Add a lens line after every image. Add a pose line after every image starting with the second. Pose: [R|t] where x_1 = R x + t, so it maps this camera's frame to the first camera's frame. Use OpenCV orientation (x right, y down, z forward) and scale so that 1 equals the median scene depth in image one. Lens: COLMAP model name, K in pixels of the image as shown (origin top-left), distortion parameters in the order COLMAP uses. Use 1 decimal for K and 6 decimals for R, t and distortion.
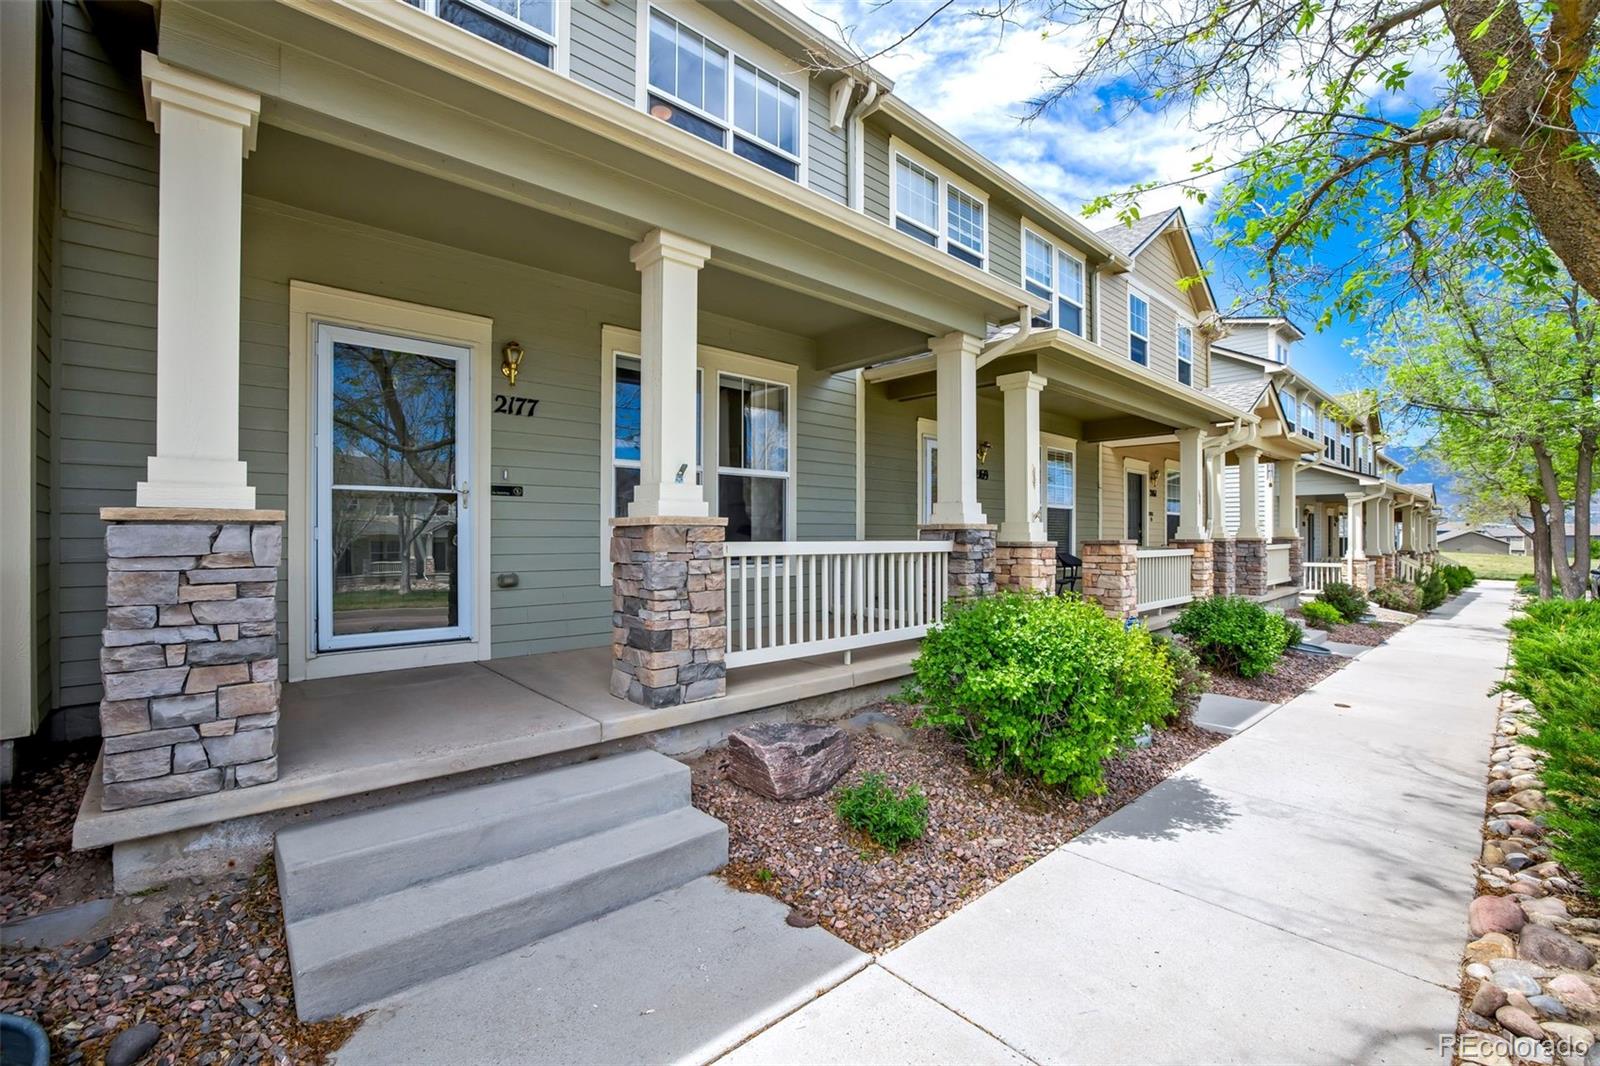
lens RADIAL K [[687.7, 0, 800.2], [0, 687.7, 535.8], [0, 0, 1]] dist [-0.034166, 0.014784]
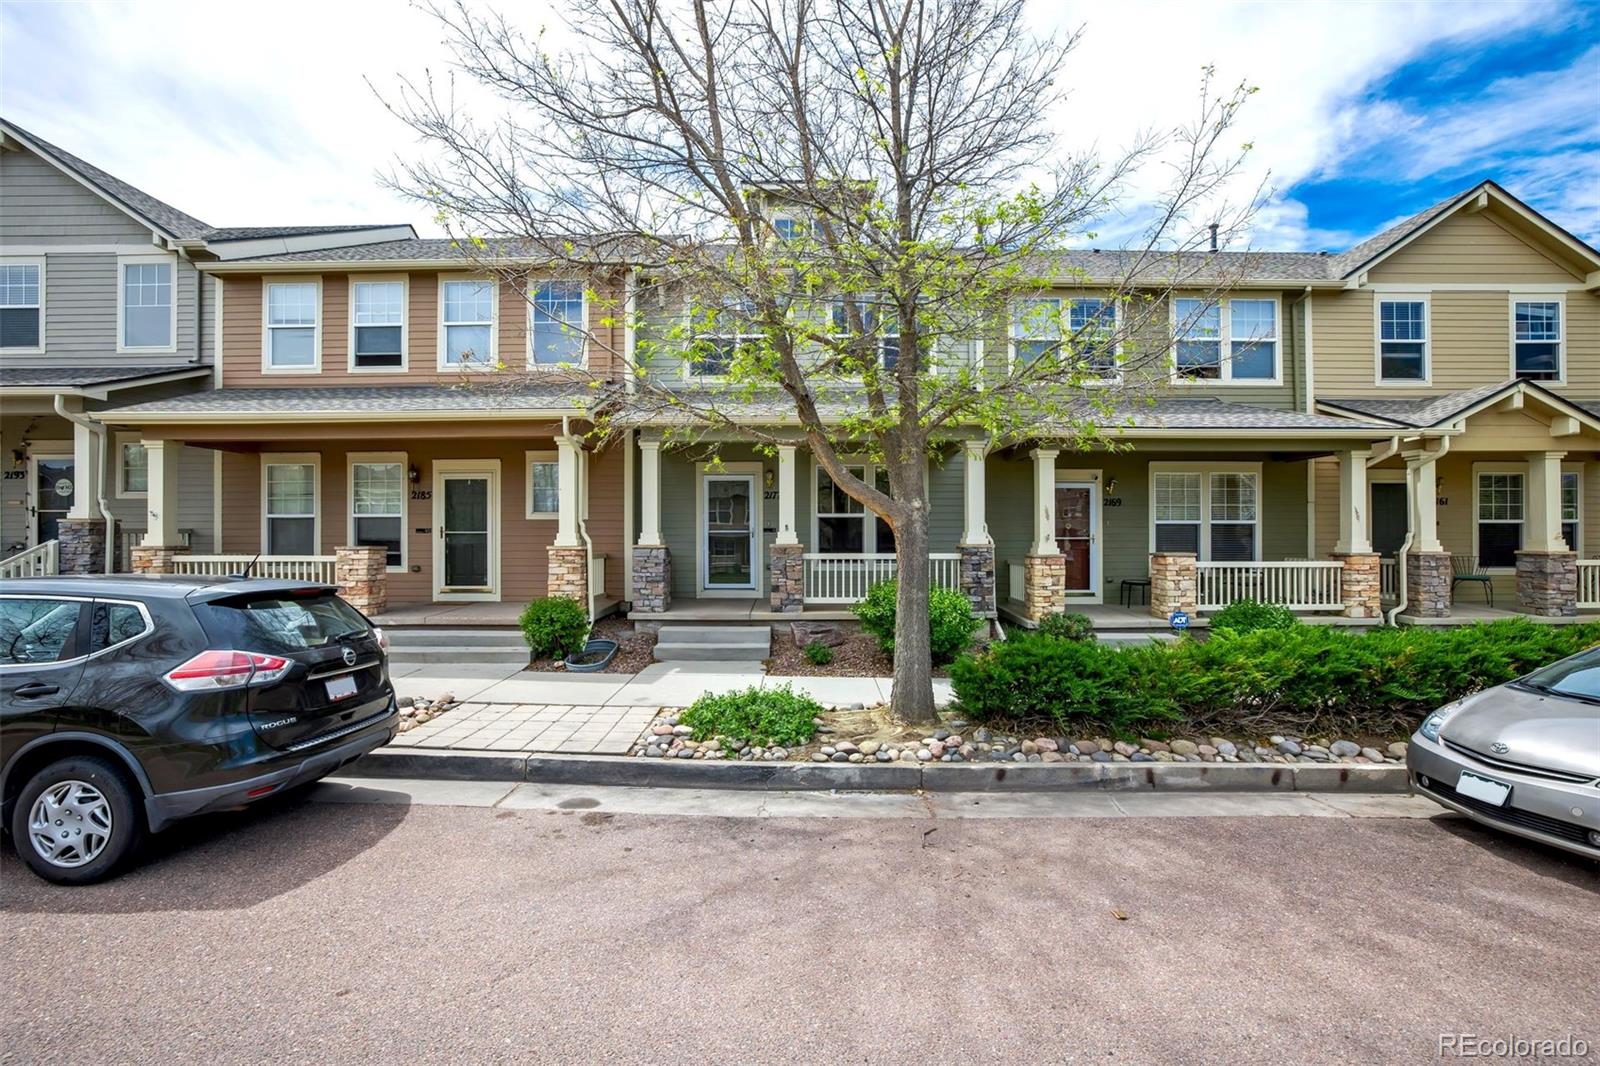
lens RADIAL K [[687.7, 0, 800.2], [0, 687.7, 535.8], [0, 0, 1]] dist [-0.034166, 0.014784]
pose [[0.732669, -0.008045, -0.680538, 1.530830], [0.002367, 0.999954, -0.009272, -0.030943], [0.680581, 0.005182, 0.732654, -0.843192]]
